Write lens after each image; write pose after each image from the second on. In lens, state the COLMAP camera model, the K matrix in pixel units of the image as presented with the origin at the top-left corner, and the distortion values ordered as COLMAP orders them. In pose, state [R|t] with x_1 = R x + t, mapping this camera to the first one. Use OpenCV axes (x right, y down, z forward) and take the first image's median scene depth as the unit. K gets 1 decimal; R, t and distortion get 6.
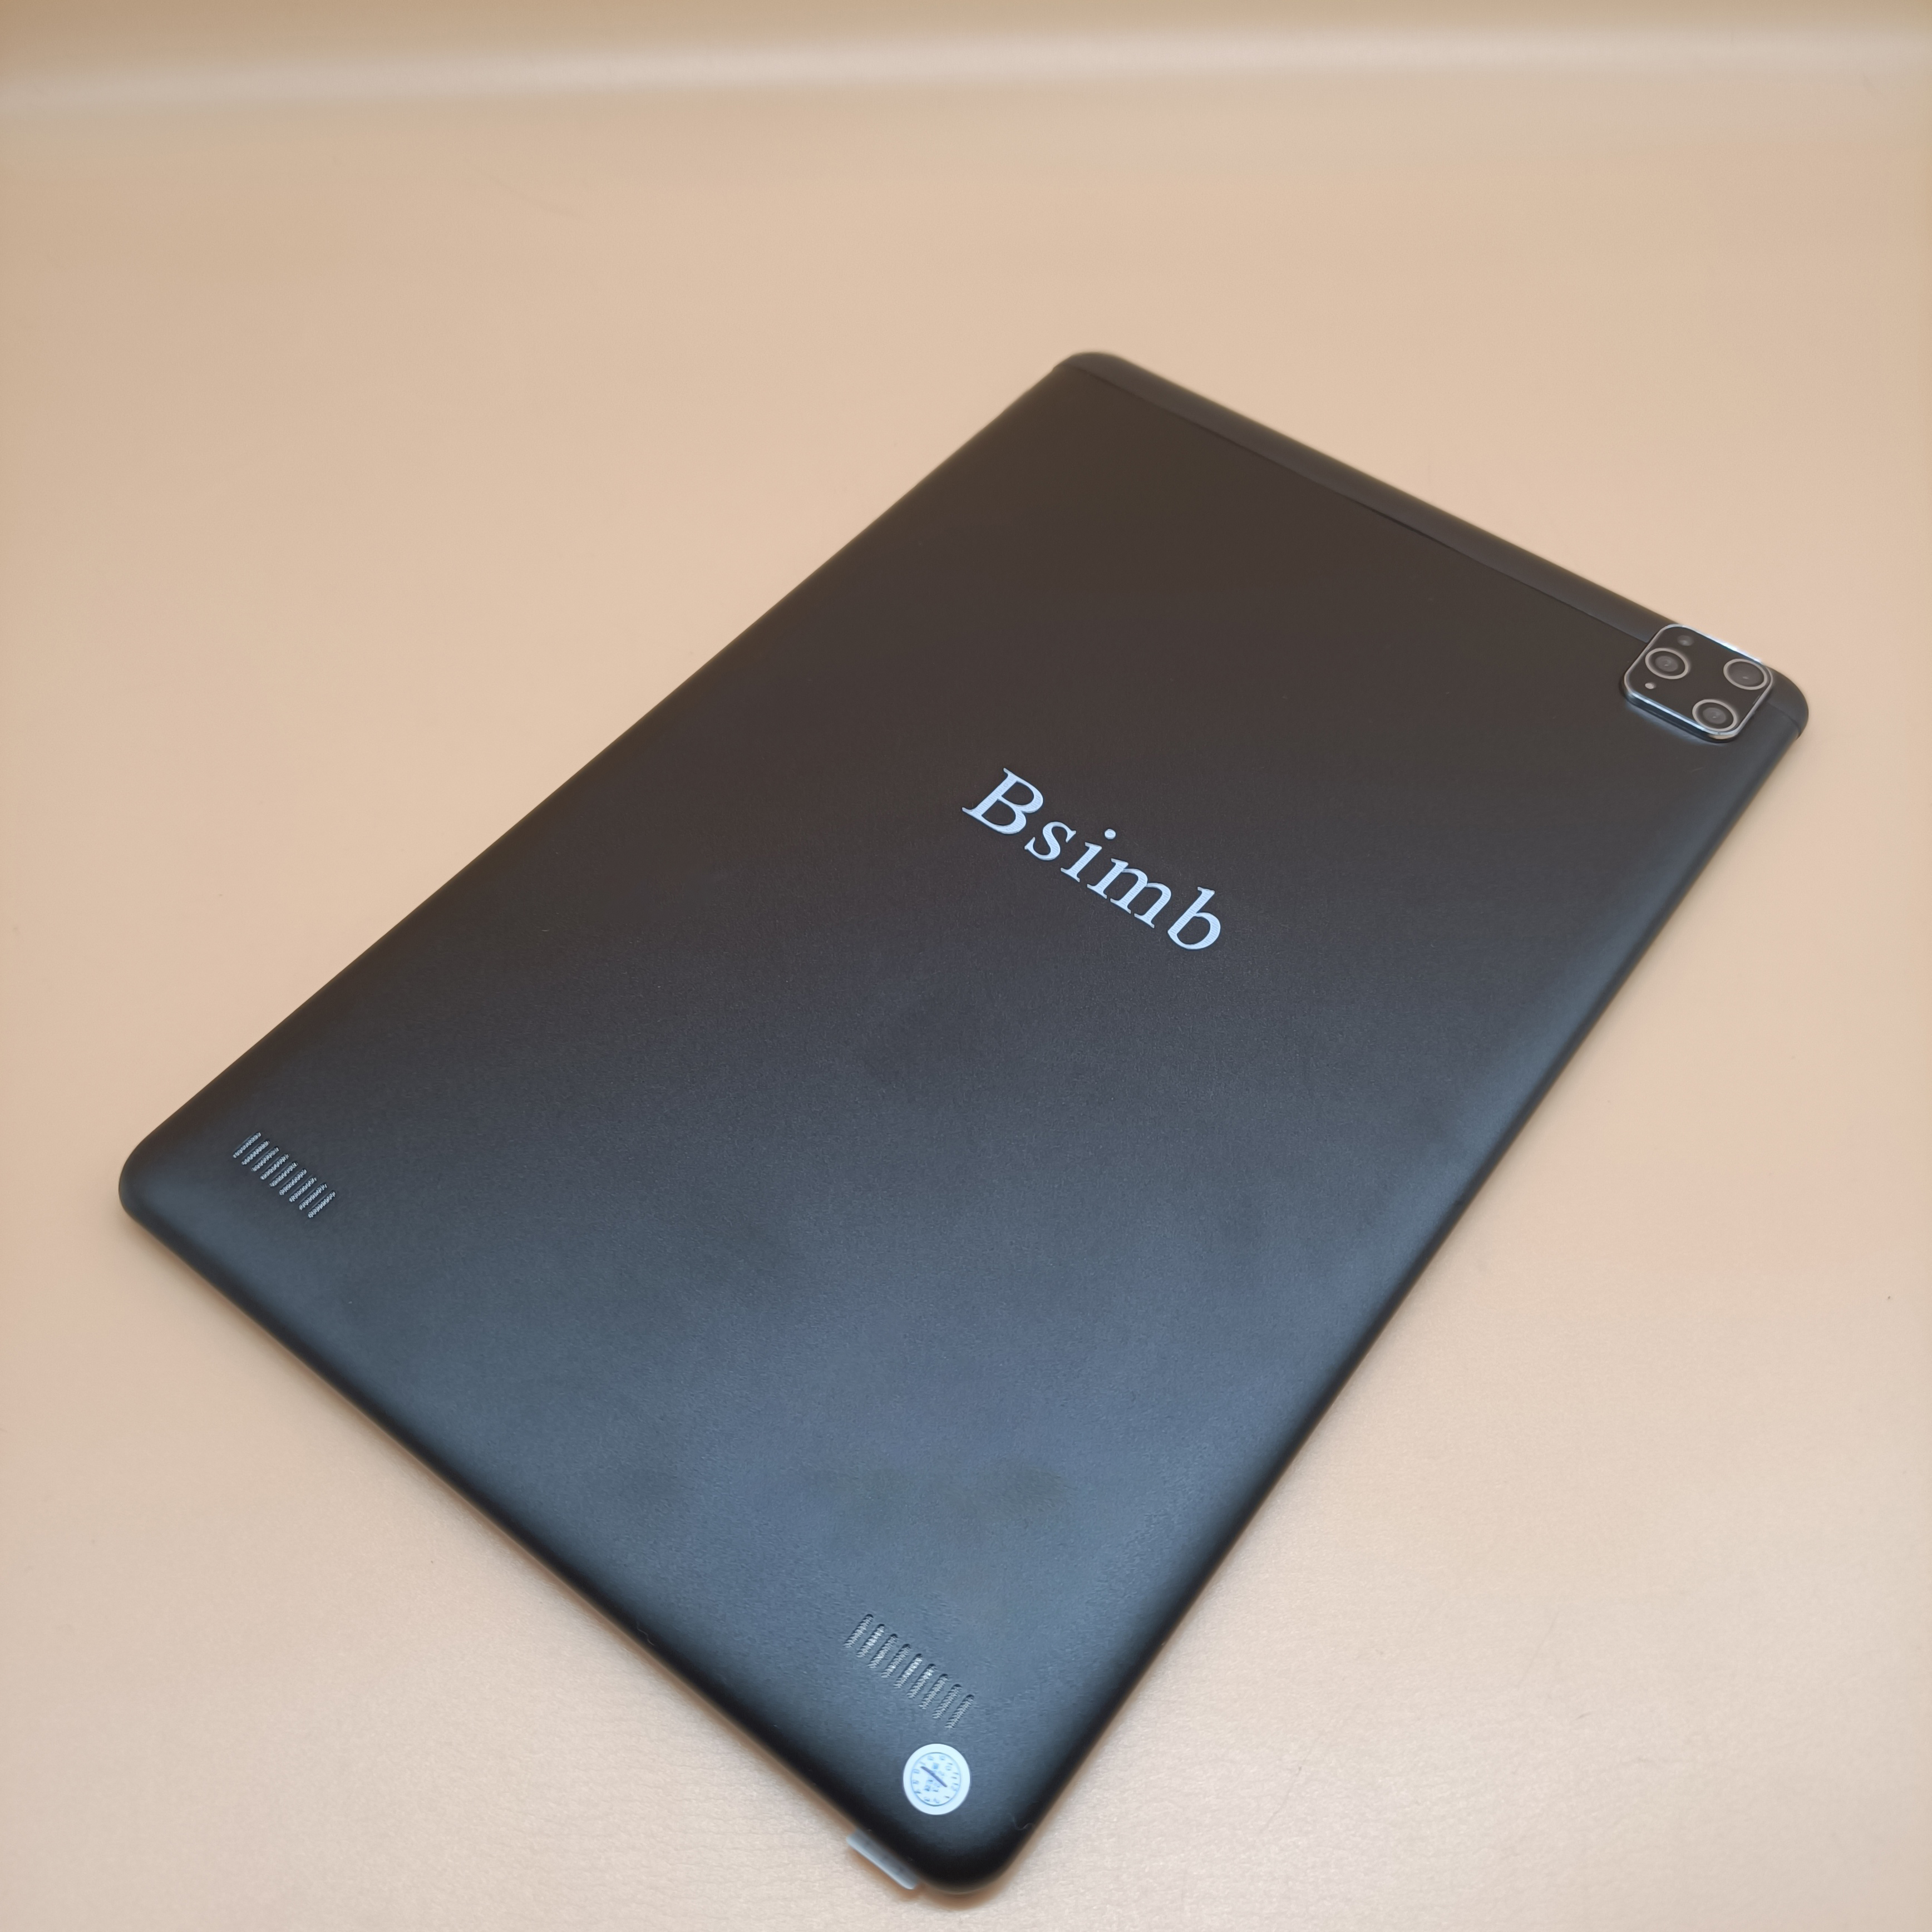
lens RADIAL K [[2022.8, 0, 969.0], [0, 2022.8, 939.7], [0, 0, 1]] dist [0.084529, -0.144764]
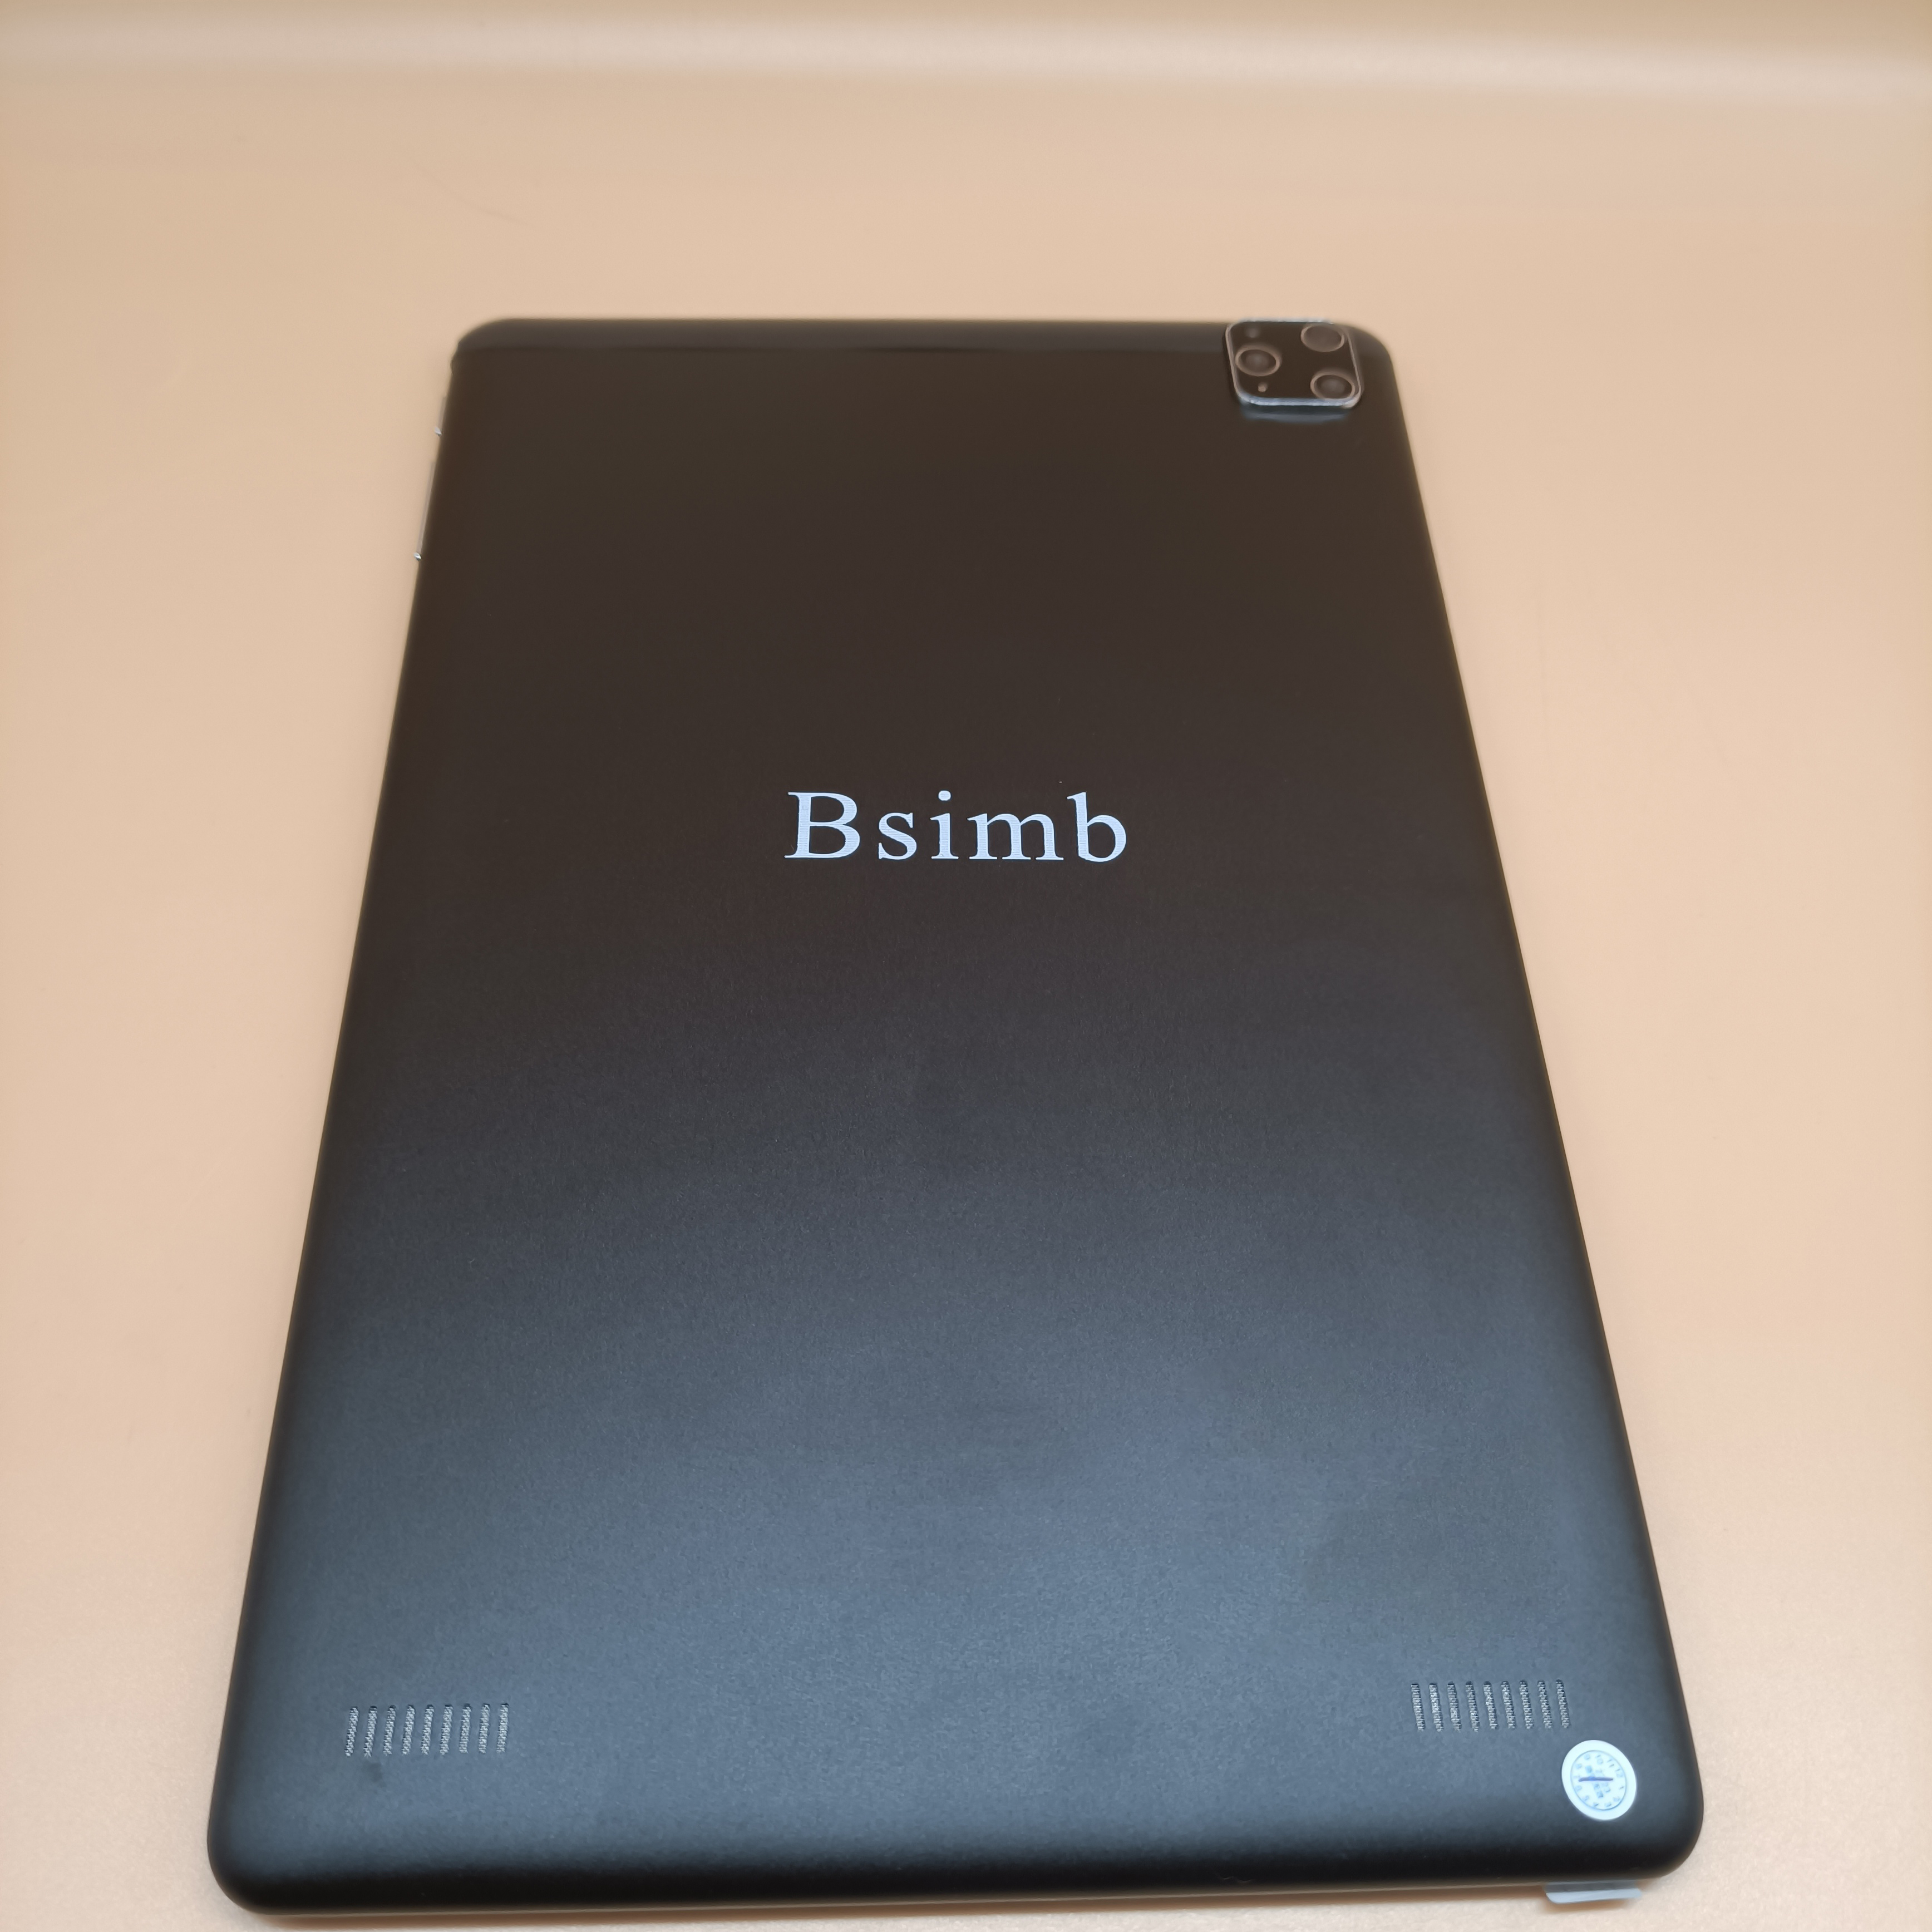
lens RADIAL K [[2022.8, 0, 969.0], [0, 2022.8, 939.7], [0, 0, 1]] dist [0.084529, -0.144764]
pose [[0.775308, -0.518773, 0.360239, -0.272338], [0.494763, 0.853390, 0.164117, -0.139330], [-0.392564, 0.050992, 0.918310, 0.203419]]
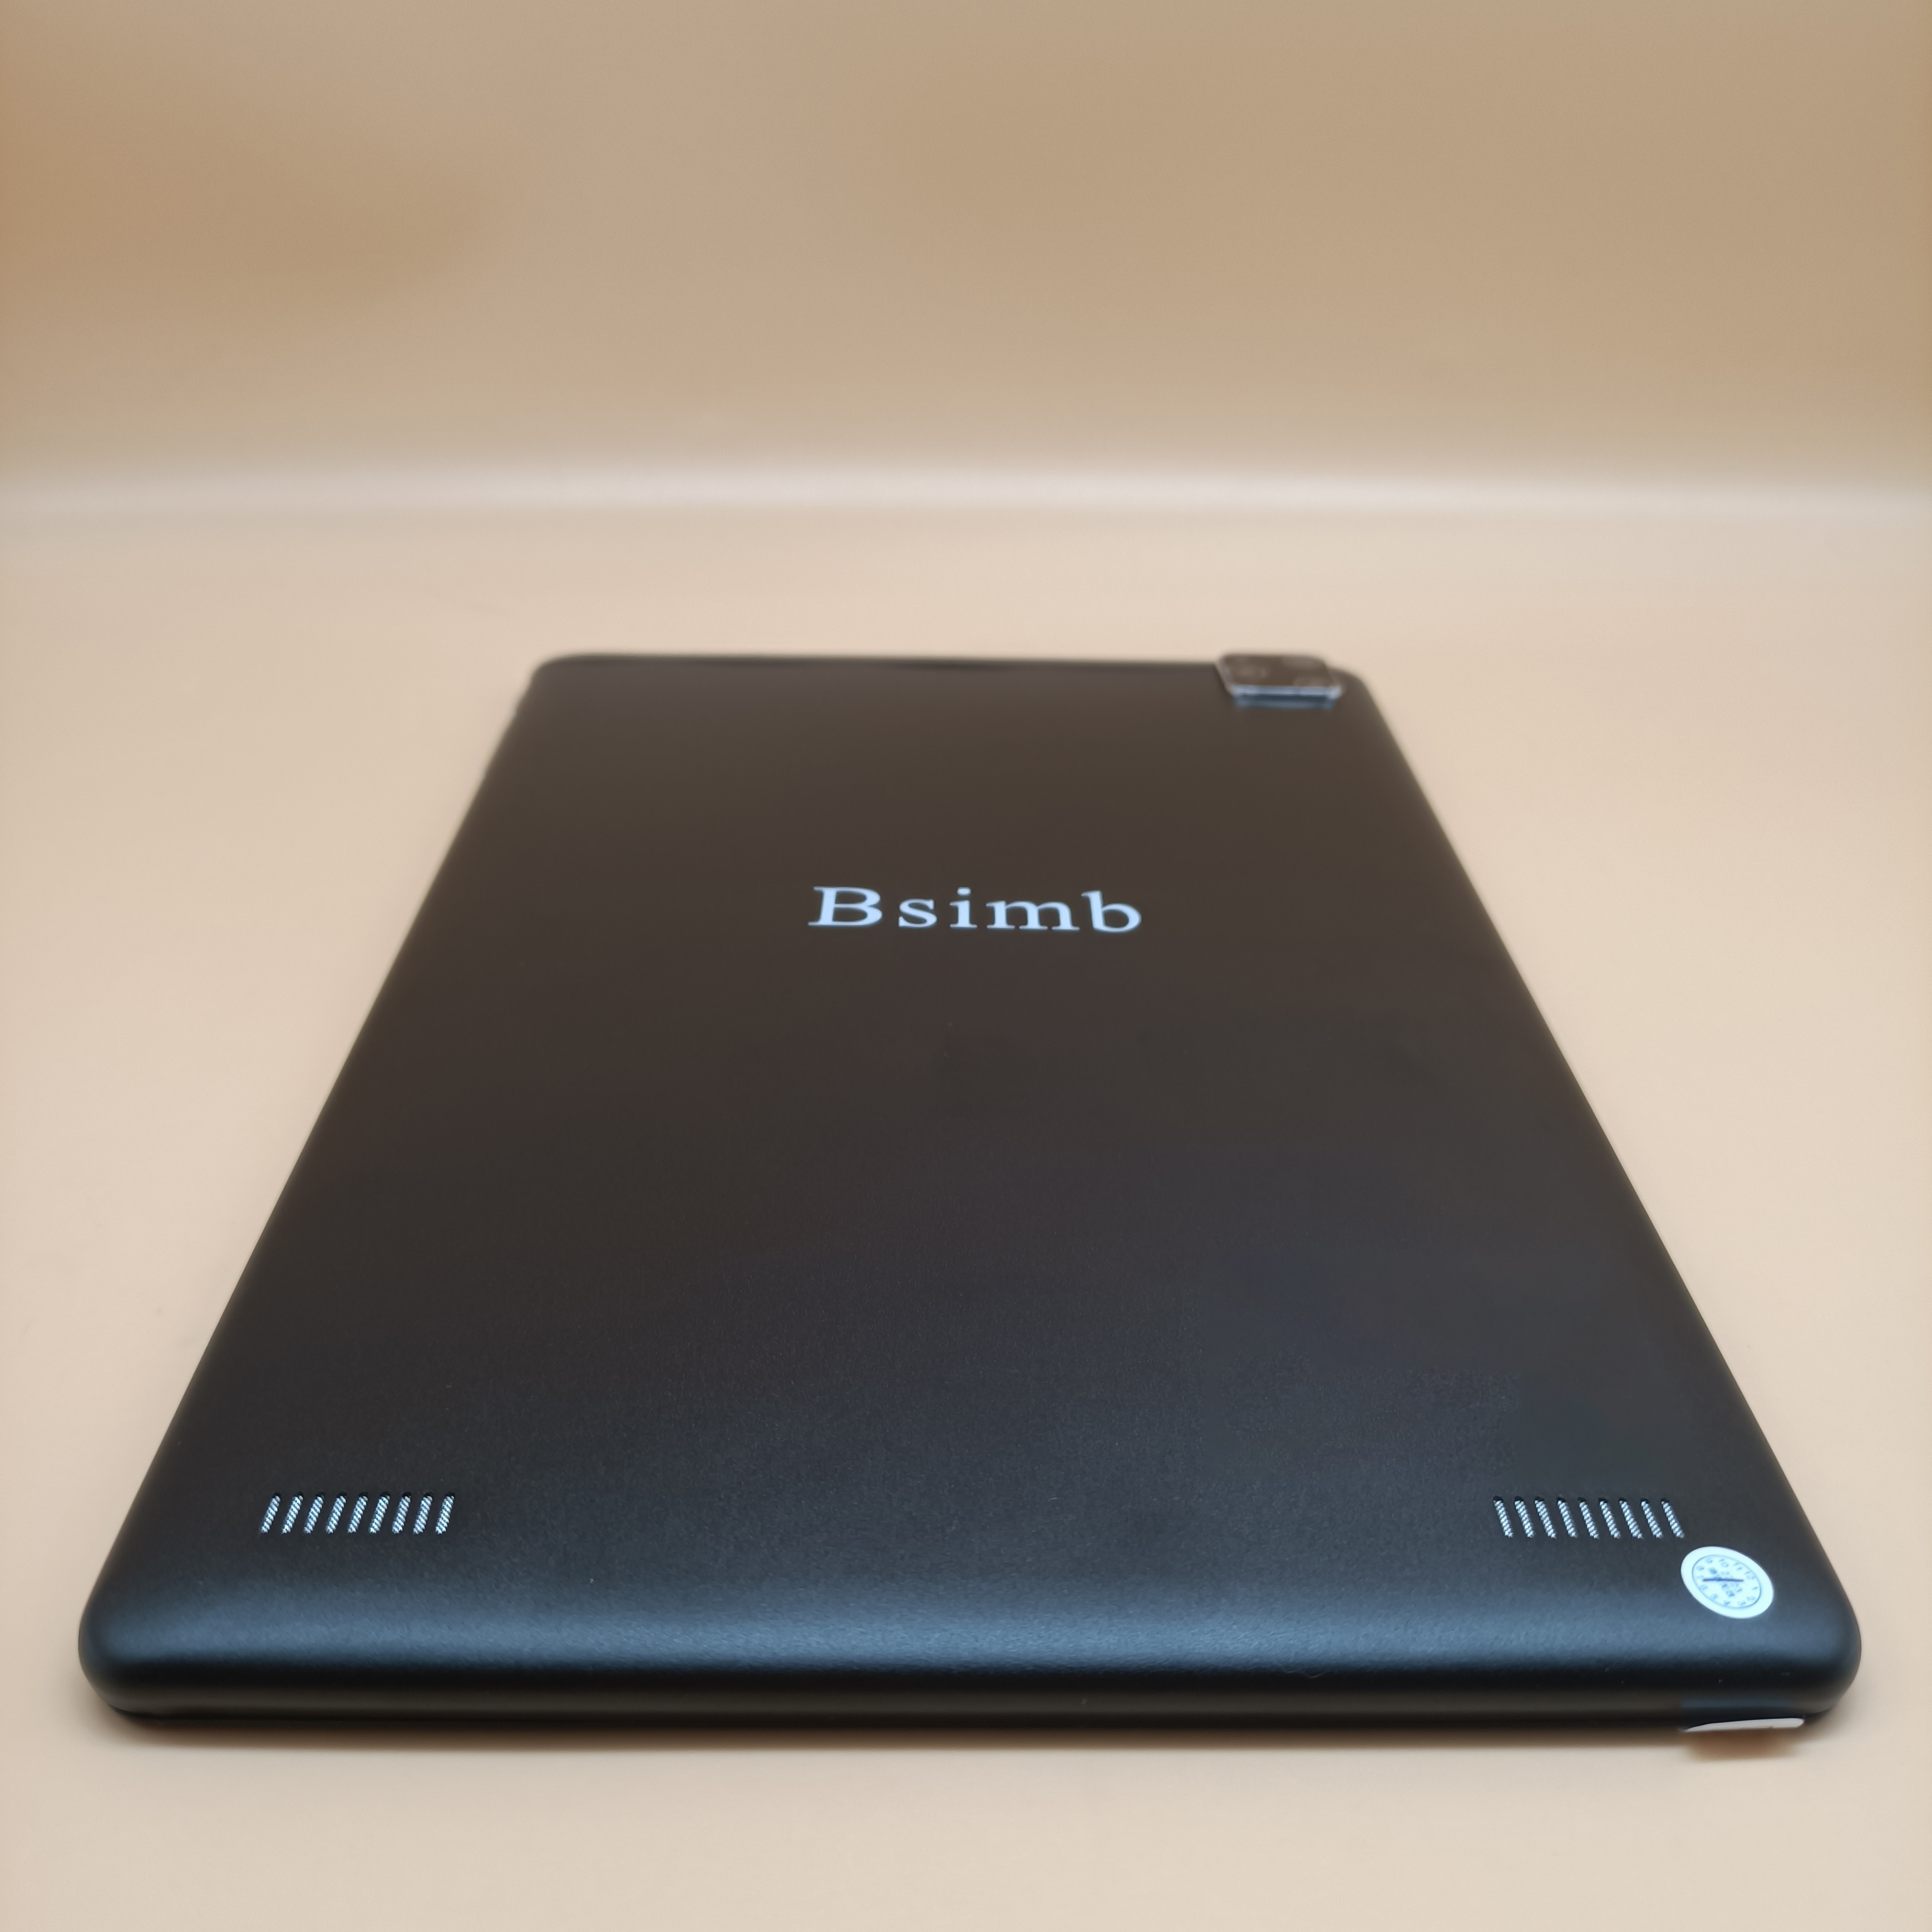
lens RADIAL K [[2022.8, 0, 969.0], [0, 2022.8, 939.7], [0, 0, 1]] dist [0.084529, -0.144764]
pose [[0.781972, -0.291324, 0.551045, -0.440654], [0.492855, 0.830205, -0.260487, 0.205953], [-0.381594, 0.475279, 0.792777, 0.297406]]
